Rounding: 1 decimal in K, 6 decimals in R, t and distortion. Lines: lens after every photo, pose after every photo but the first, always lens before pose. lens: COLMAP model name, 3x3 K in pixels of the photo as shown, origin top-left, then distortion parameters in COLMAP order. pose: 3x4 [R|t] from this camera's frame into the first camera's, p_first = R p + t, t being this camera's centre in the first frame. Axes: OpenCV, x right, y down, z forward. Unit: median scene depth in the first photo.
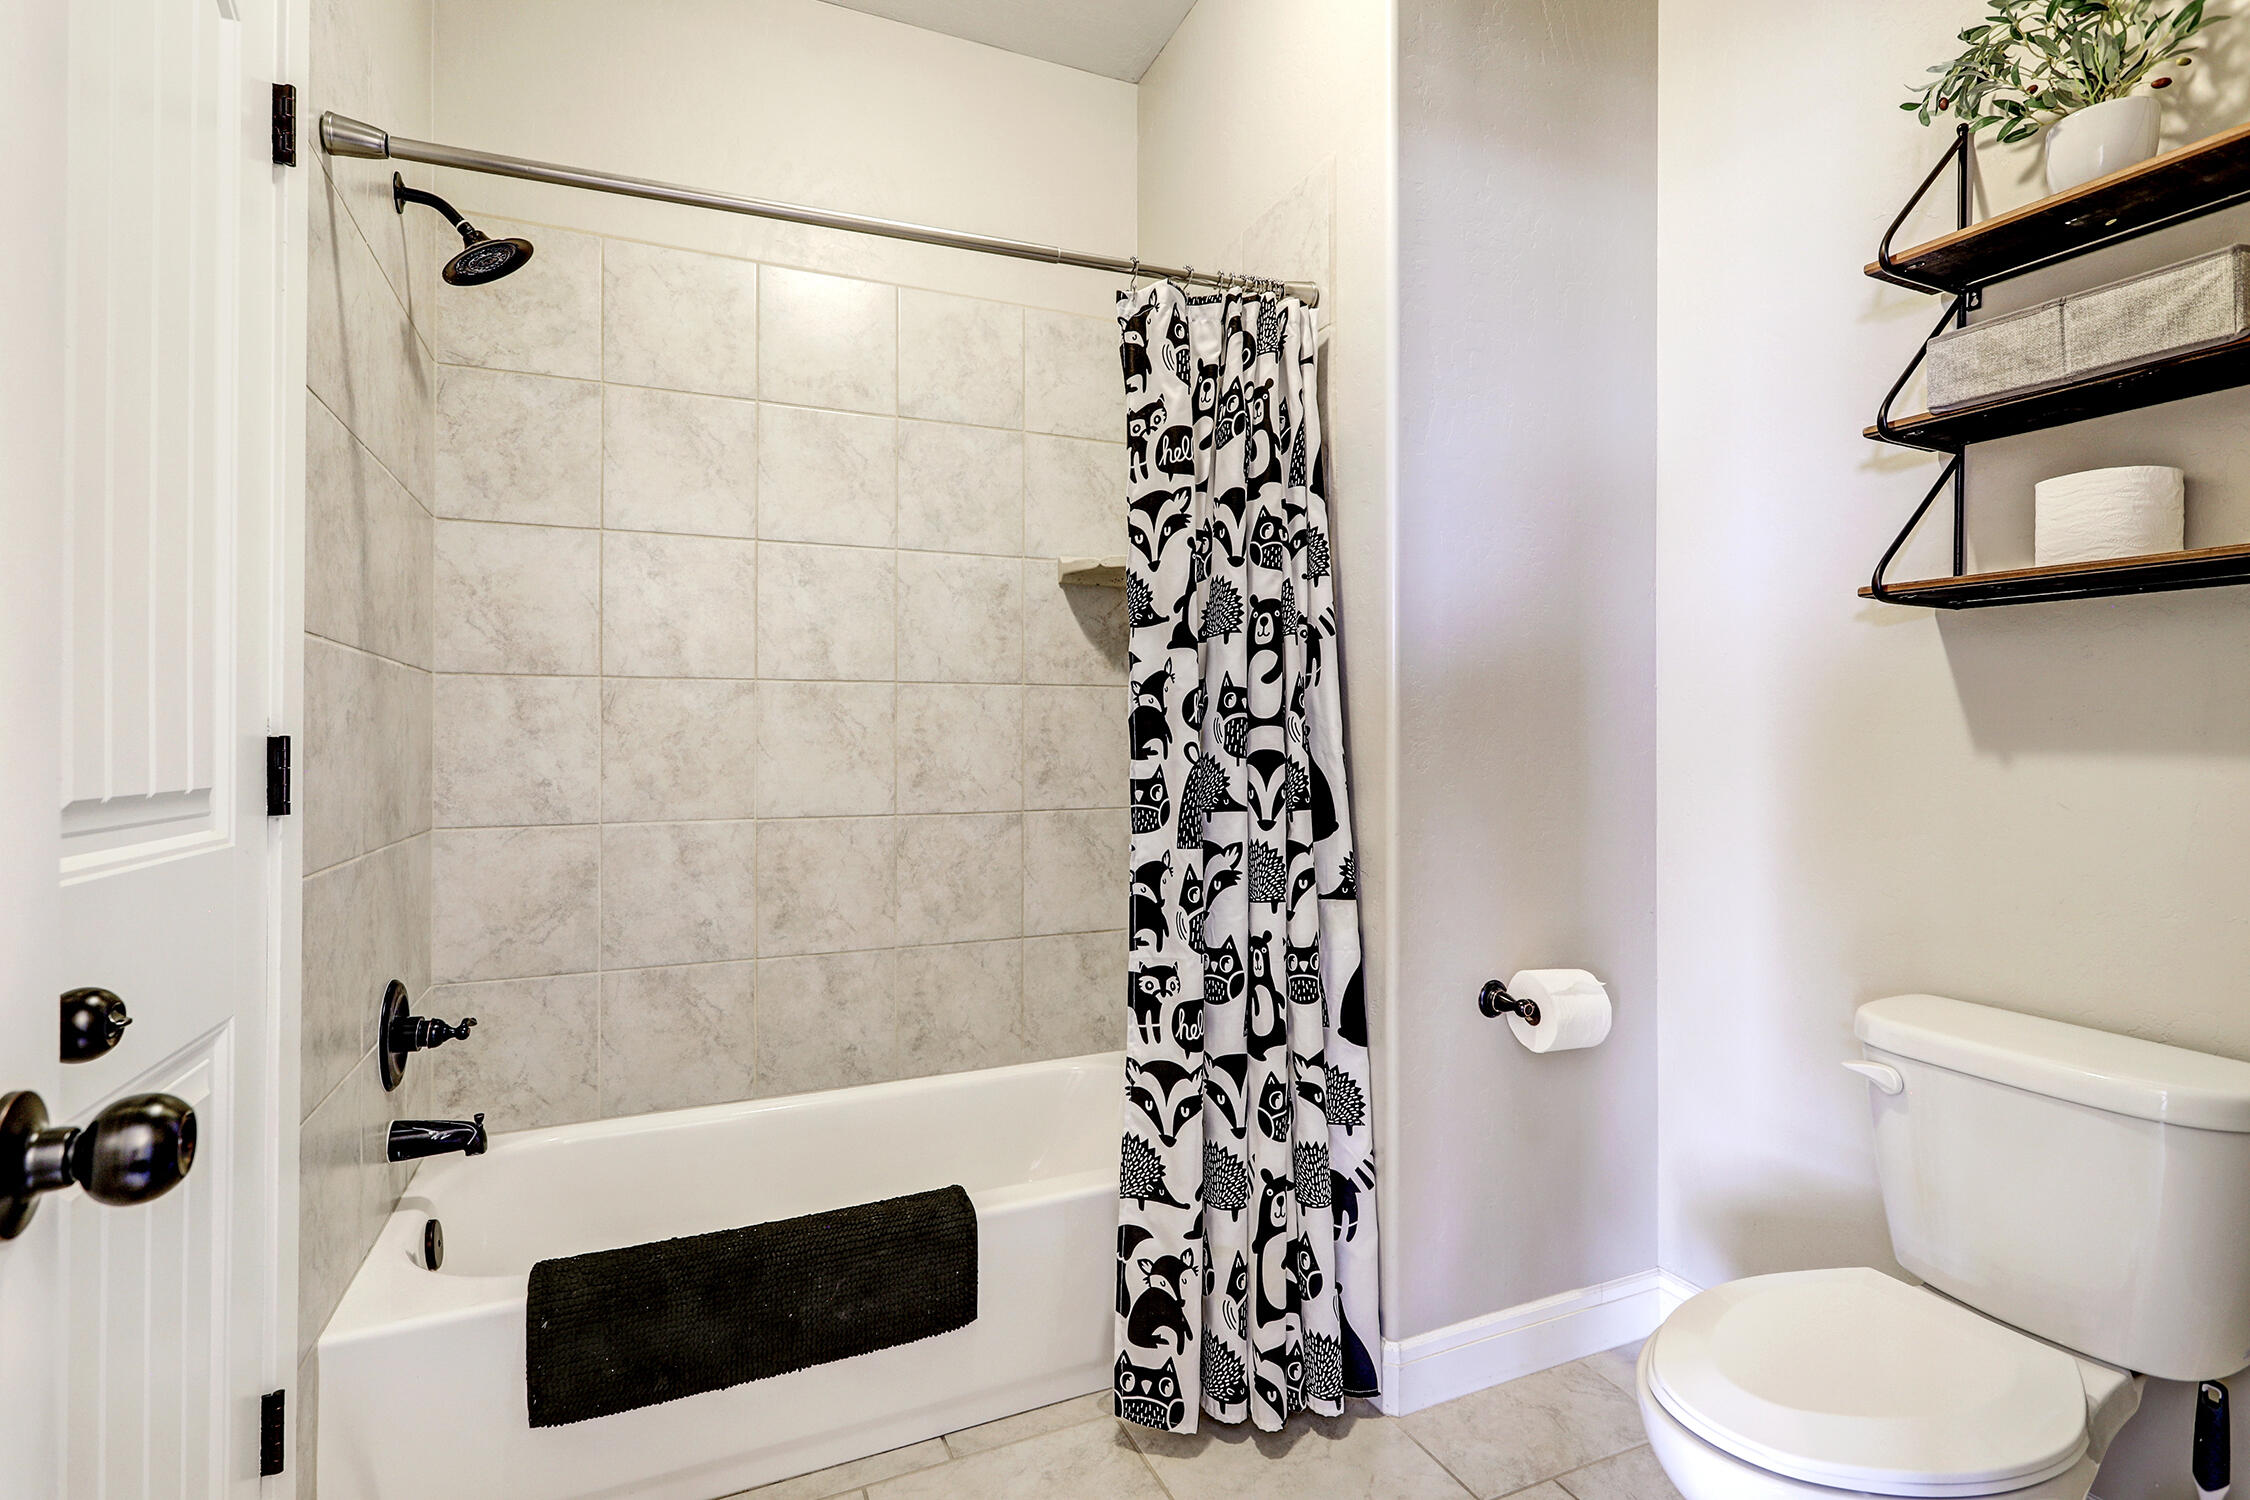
lens RADIAL K [[1079.2, 0, 1124.6], [0, 1079.2, 741.2], [0, 0, 1]] dist [-0.004430, 0.002859]
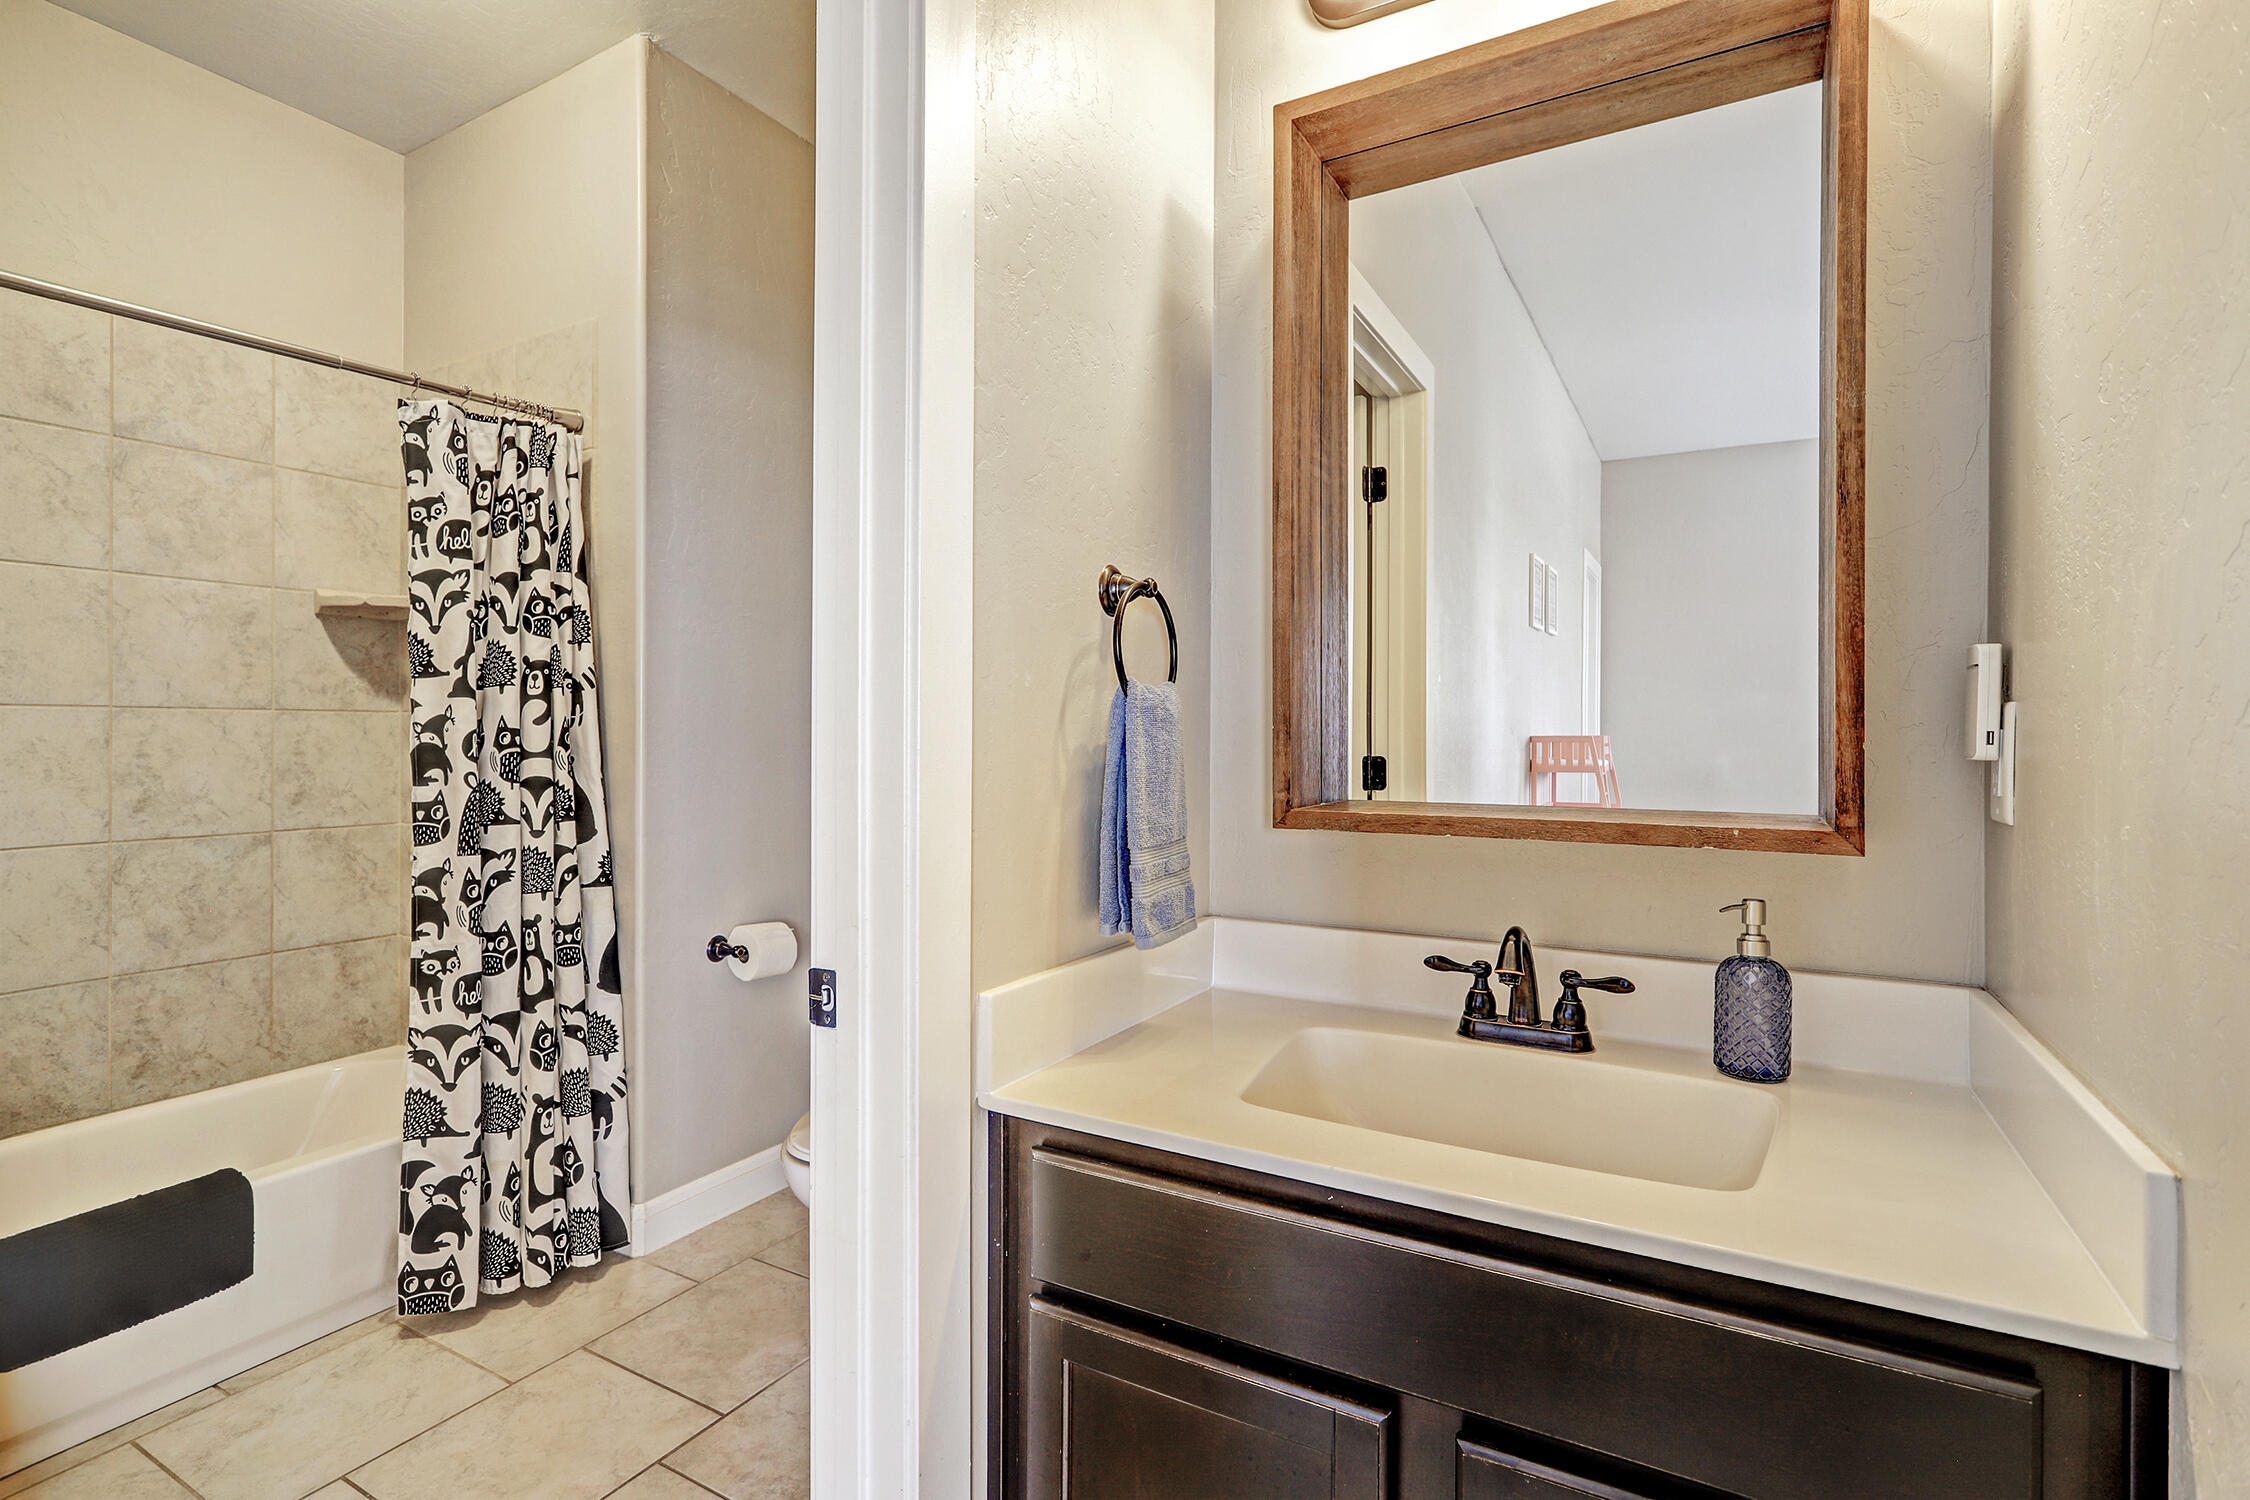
lens RADIAL K [[1079.2, 0, 1126.2], [0, 1079.2, 739.7], [0, 0, 1]] dist [-0.004430, 0.002859]
pose [[0.806911, 0.001065, 0.590673, -0.062535], [-0.002629, 0.999995, 0.001790, -0.039924], [-0.590668, -0.002997, 0.806909, -0.464535]]
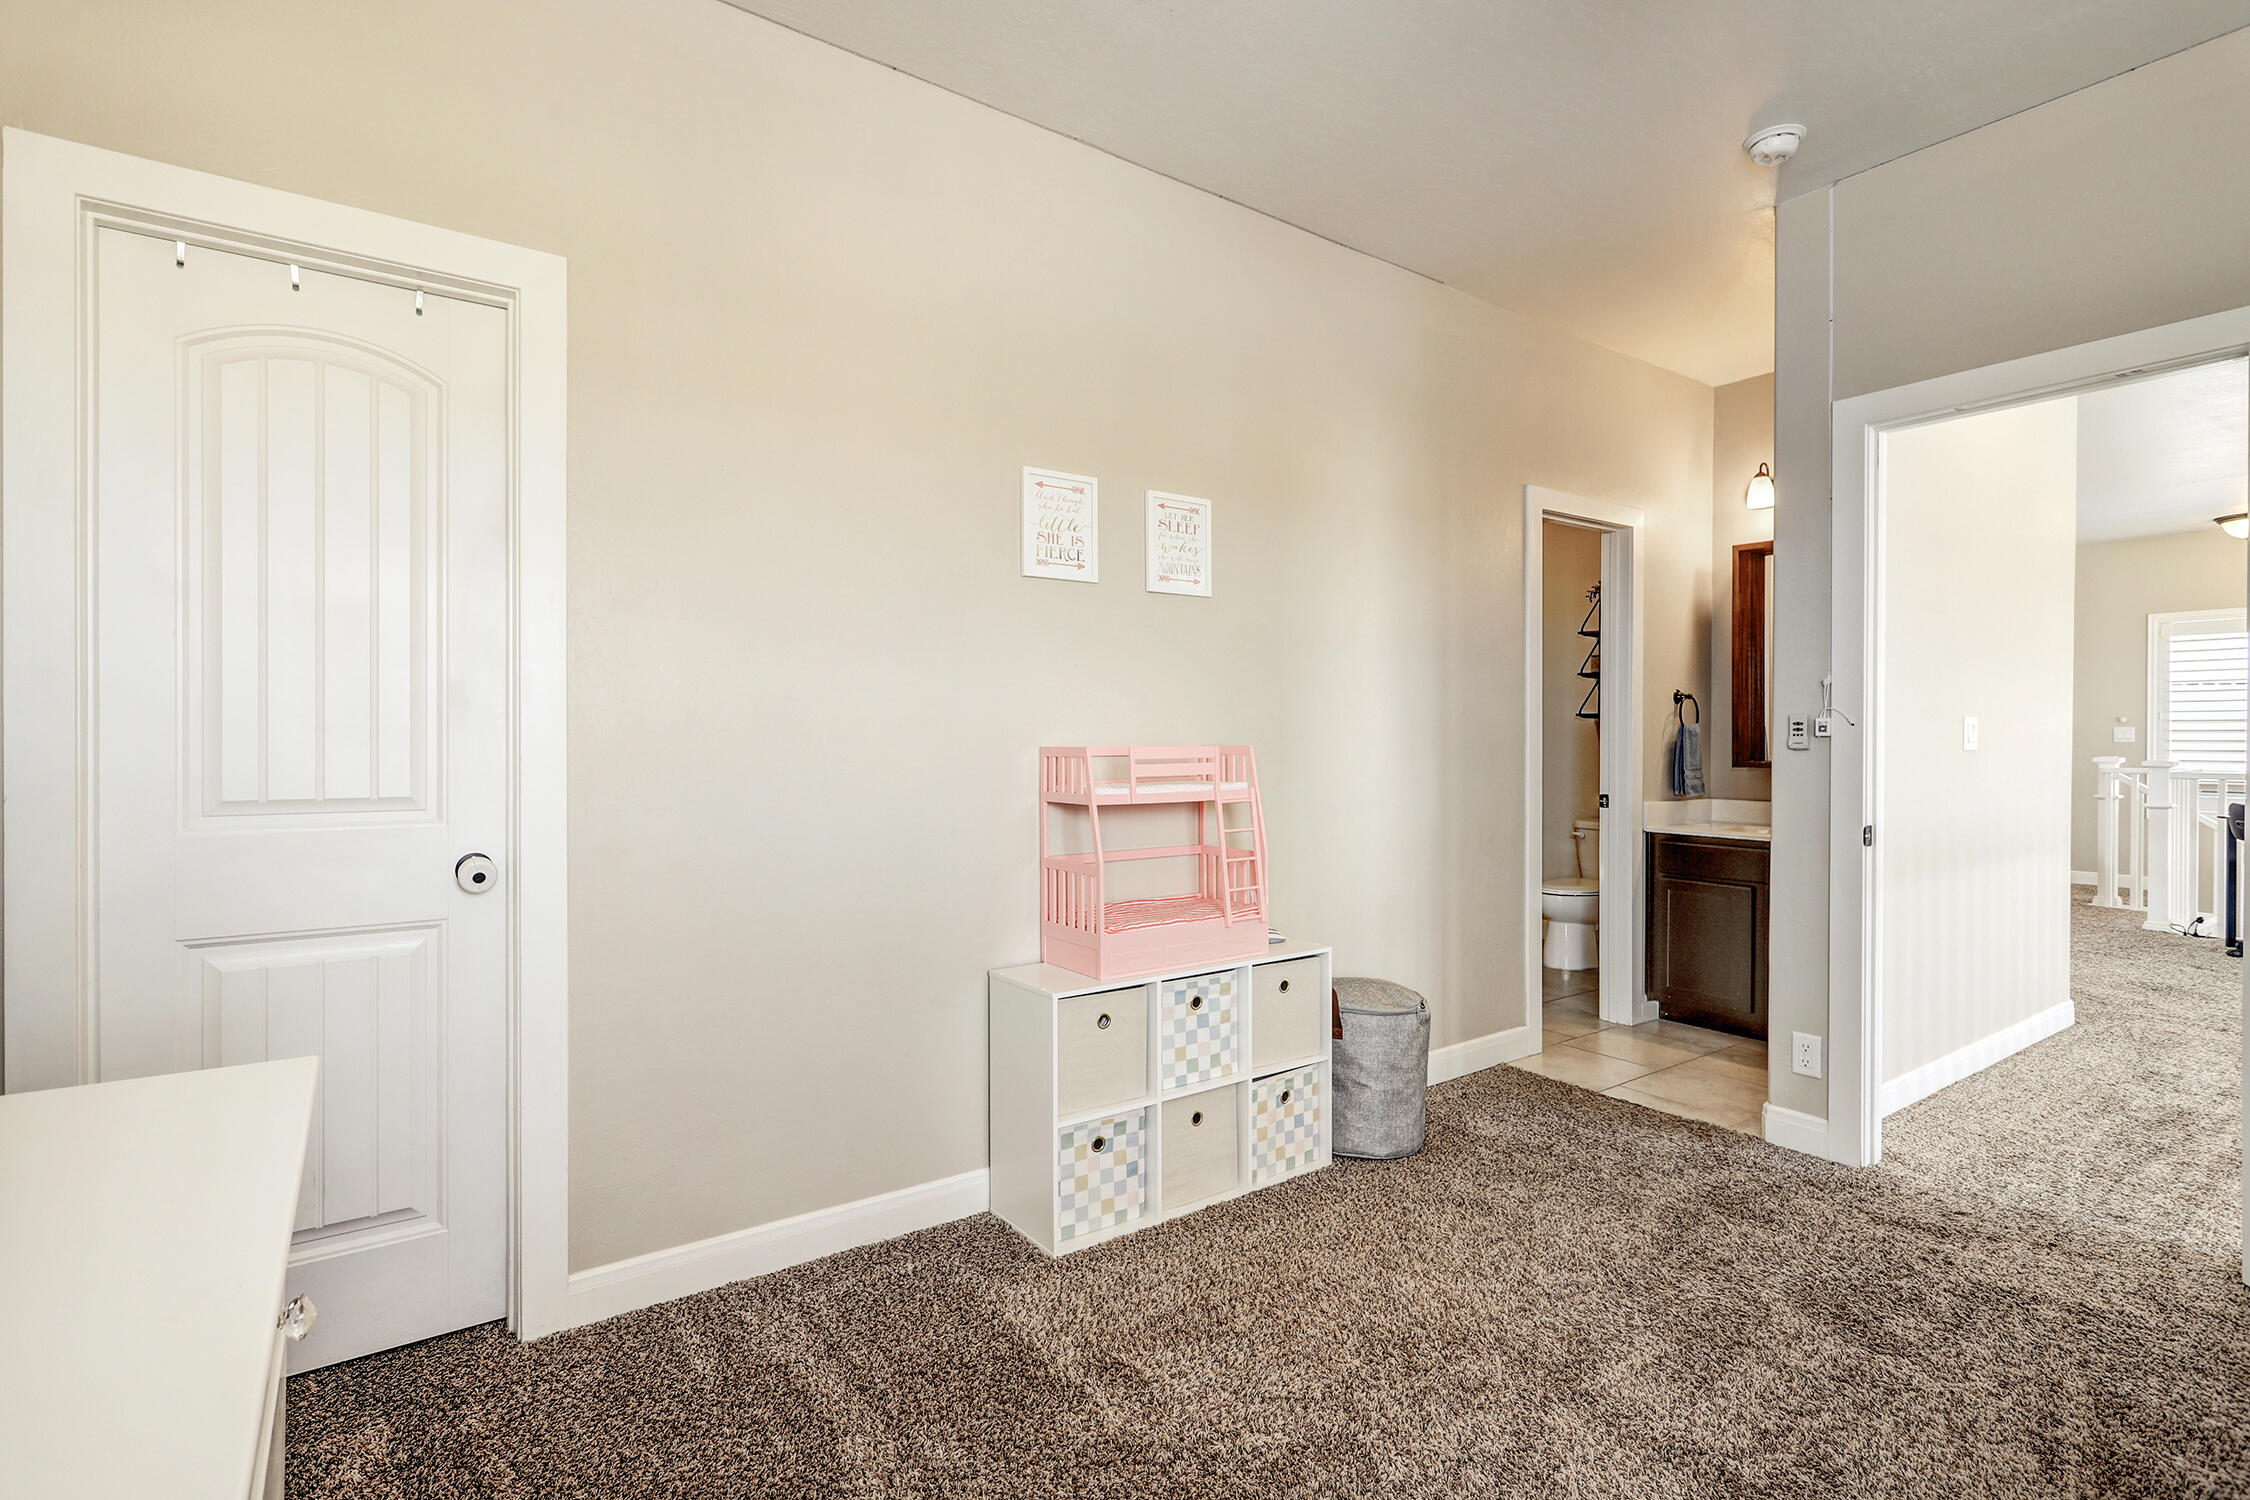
lens RADIAL K [[1079.2, 0, 1126.8], [0, 1079.2, 748.8], [0, 0, 1]] dist [-0.004430, 0.002859]
pose [[0.981600, 0.002144, 0.190936, -3.497052], [-0.002590, 0.999994, 0.002089, 0.014302], [-0.190930, -0.002545, 0.981600, -4.708300]]
